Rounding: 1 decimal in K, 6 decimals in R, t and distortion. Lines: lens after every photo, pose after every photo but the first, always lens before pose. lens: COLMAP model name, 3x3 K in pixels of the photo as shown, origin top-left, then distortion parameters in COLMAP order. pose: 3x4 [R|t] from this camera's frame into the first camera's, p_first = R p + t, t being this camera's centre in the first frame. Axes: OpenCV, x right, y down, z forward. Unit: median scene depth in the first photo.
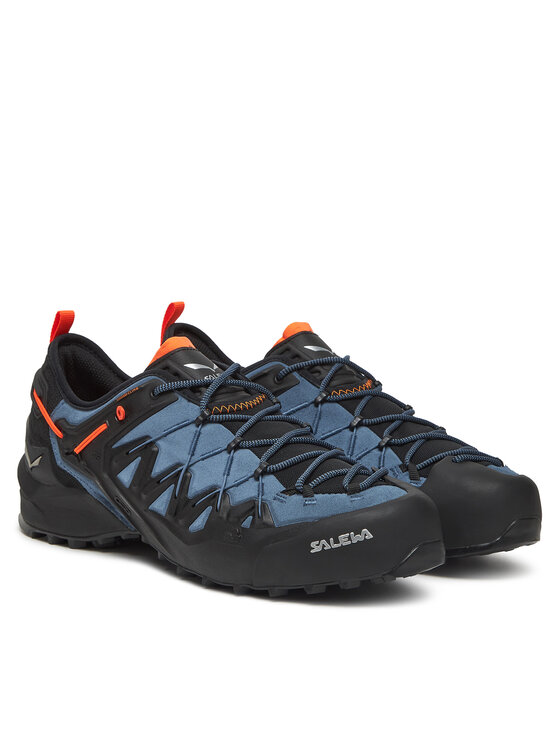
lens RADIAL K [[1572.4, 0, 279.9], [0, 1572.4, 373.9], [0, 0, 1]] dist [-0.053340, 0.000000]
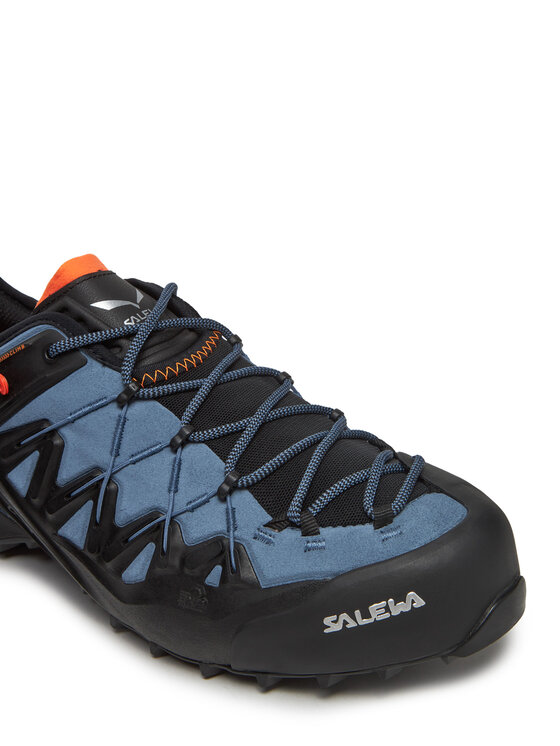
lens RADIAL K [[1085.1, 0, 279.7], [0, 1085.1, 368.4], [0, 0, 1]] dist [0.026394, 0.000000]
pose [[0.994496, -0.082142, 0.065043, -0.015563], [0.066583, 0.974780, 0.213002, -0.072788], [-0.080899, -0.207499, 0.974884, 0.571098]]
